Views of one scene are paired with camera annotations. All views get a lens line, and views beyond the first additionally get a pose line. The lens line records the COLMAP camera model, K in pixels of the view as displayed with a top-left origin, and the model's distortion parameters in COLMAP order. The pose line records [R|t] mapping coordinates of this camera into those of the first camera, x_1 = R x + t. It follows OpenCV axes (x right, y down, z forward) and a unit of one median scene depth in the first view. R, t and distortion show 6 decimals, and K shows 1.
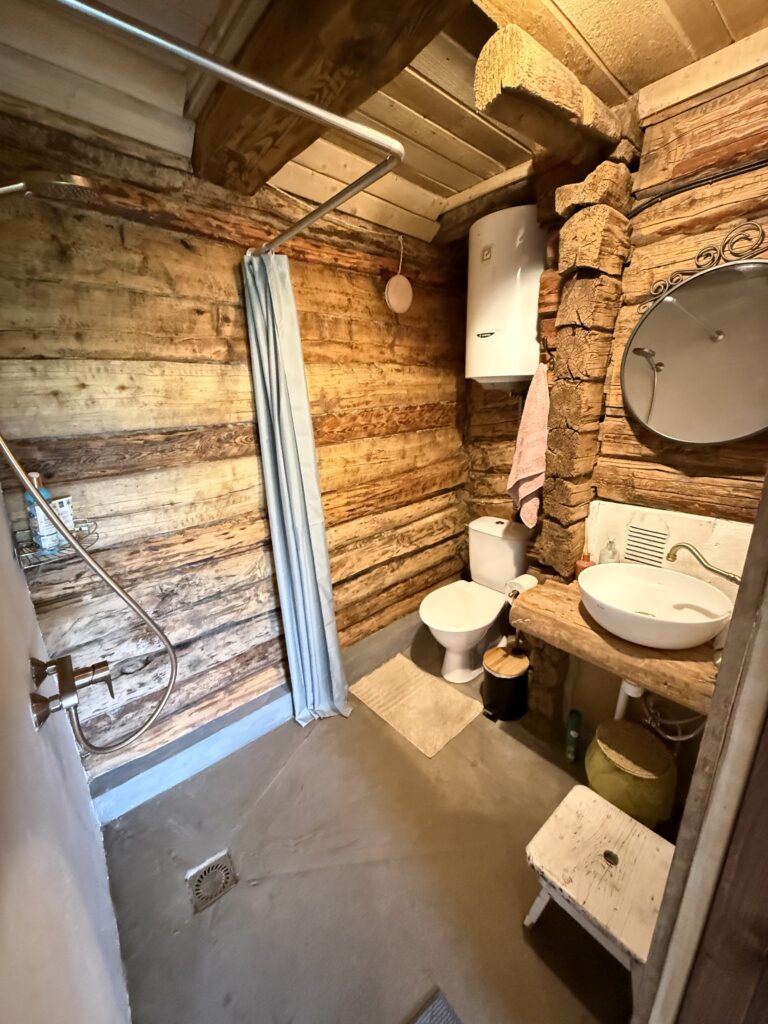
lens RADIAL K [[405.3, 0, 384.0], [0, 405.3, 512.0], [0, 0, 1]] dist [-0.000213, -0.000020]
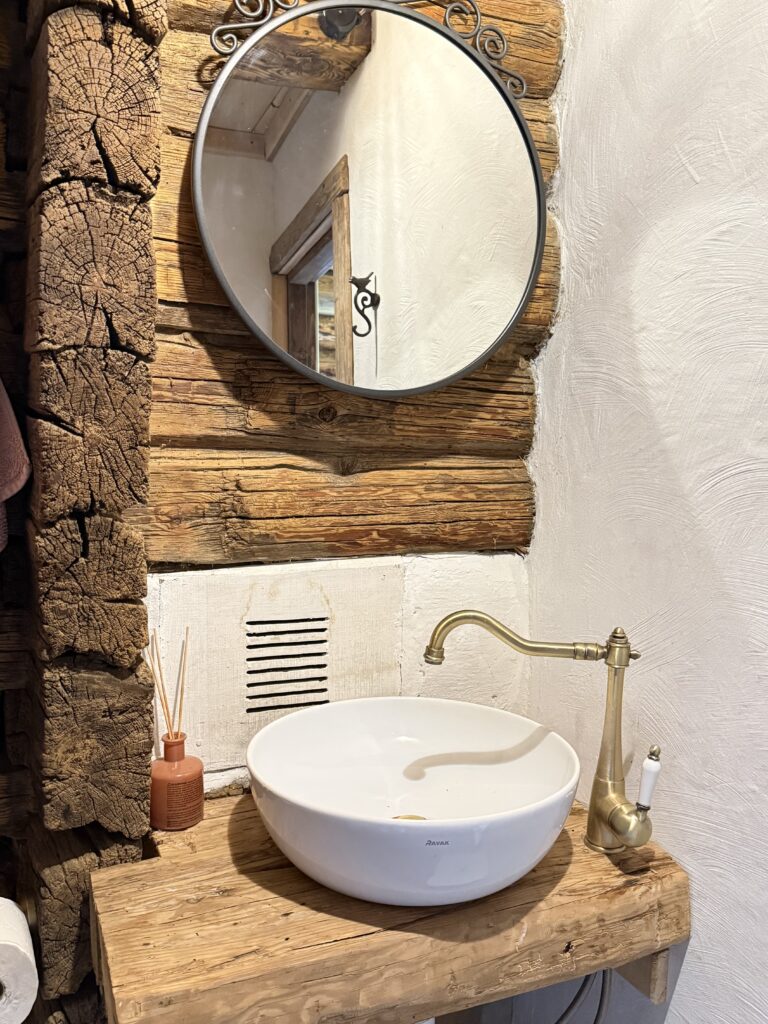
lens RADIAL K [[928.8, 0, 383.9], [0, 928.8, 514.7], [0, 0, 1]] dist [0.158849, -0.311327]
pose [[0.257343, -0.088316, 0.962276, -0.190362], [0.229066, 0.973007, 0.028041, -0.059762], [-0.938777, 0.213209, 0.270627, 0.659694]]
